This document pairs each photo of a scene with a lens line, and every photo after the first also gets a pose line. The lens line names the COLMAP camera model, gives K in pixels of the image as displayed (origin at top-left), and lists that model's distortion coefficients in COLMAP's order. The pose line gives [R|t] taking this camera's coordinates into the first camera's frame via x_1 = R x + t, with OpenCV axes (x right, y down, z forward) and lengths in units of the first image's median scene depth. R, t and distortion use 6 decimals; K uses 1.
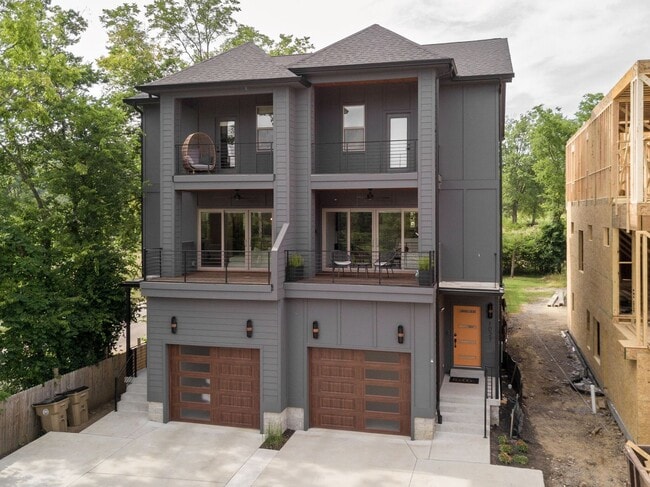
lens RADIAL K [[489.0, 0, 324.5], [0, 489.0, 213.6], [0, 0, 1]] dist [0.007750, 0.007981]
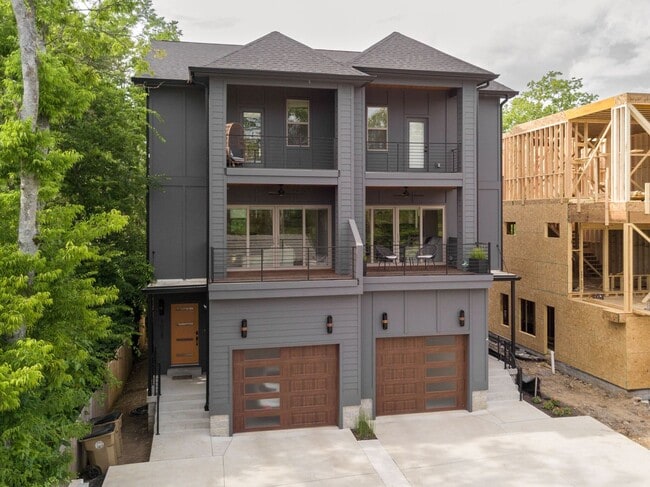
lens RADIAL K [[511.5, 0, 297.9], [0, 511.5, 215.7], [0, 0, 1]] dist [0.020461, -0.007169]
pose [[0.923894, 0.000464, 0.382649, -0.605495], [-0.000445, 1.000000, -0.000138, 0.013551], [-0.382649, -0.000042, 0.923894, 0.062704]]
